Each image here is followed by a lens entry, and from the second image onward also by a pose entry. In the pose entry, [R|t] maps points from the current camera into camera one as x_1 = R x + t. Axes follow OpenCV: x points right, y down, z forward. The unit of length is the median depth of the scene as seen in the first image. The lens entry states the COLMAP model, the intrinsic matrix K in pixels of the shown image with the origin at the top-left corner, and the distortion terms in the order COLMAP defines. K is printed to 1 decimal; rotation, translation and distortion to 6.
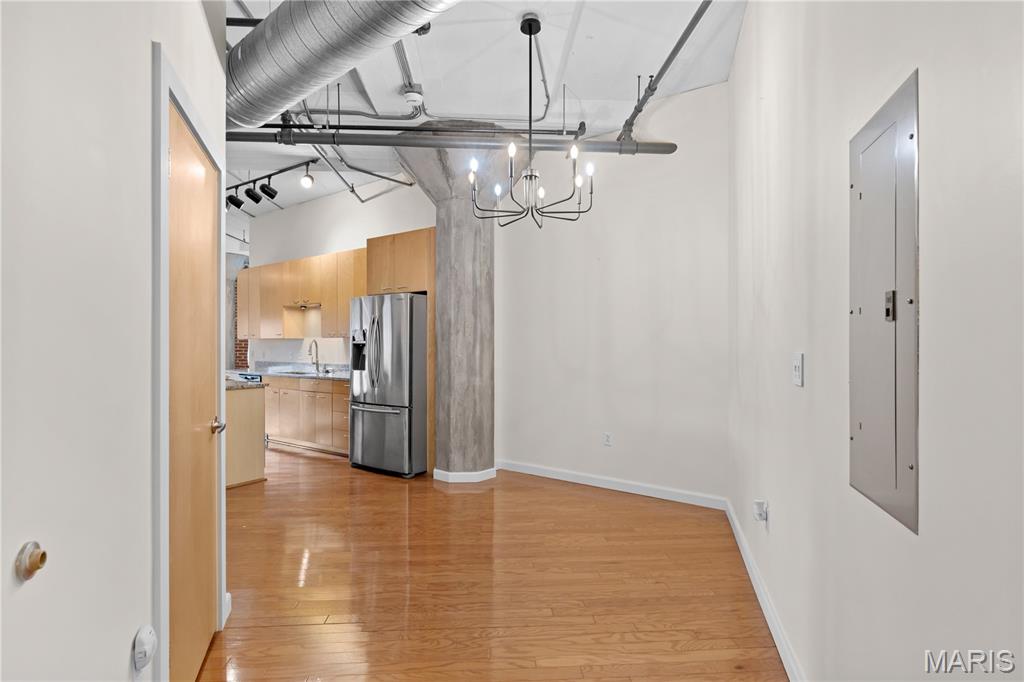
lens RADIAL K [[522.7, 0, 516.5], [0, 522.7, 344.3], [0, 0, 1]] dist [0.010744, -0.001889]
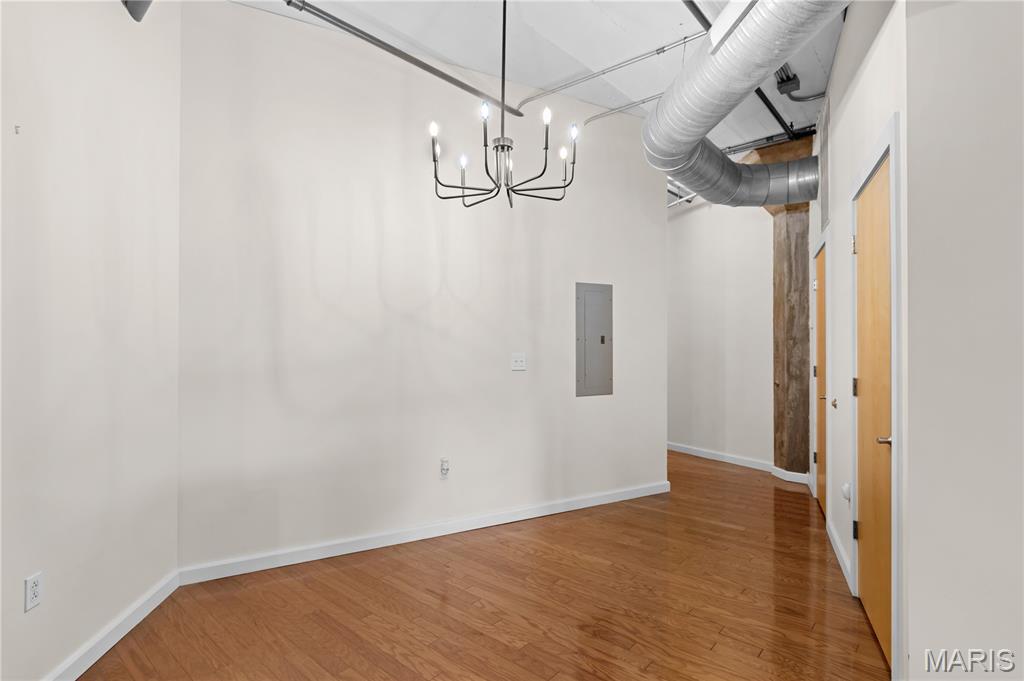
lens RADIAL K [[522.7, 0, 509.7], [0, 522.7, 345.7], [0, 0, 1]] dist [0.010744, -0.001889]
pose [[-0.707126, 0.011487, 0.706994, -0.639107], [0.008550, 0.999934, -0.007696, -0.001098], [-0.707036, 0.000603, -0.707178, 1.773439]]
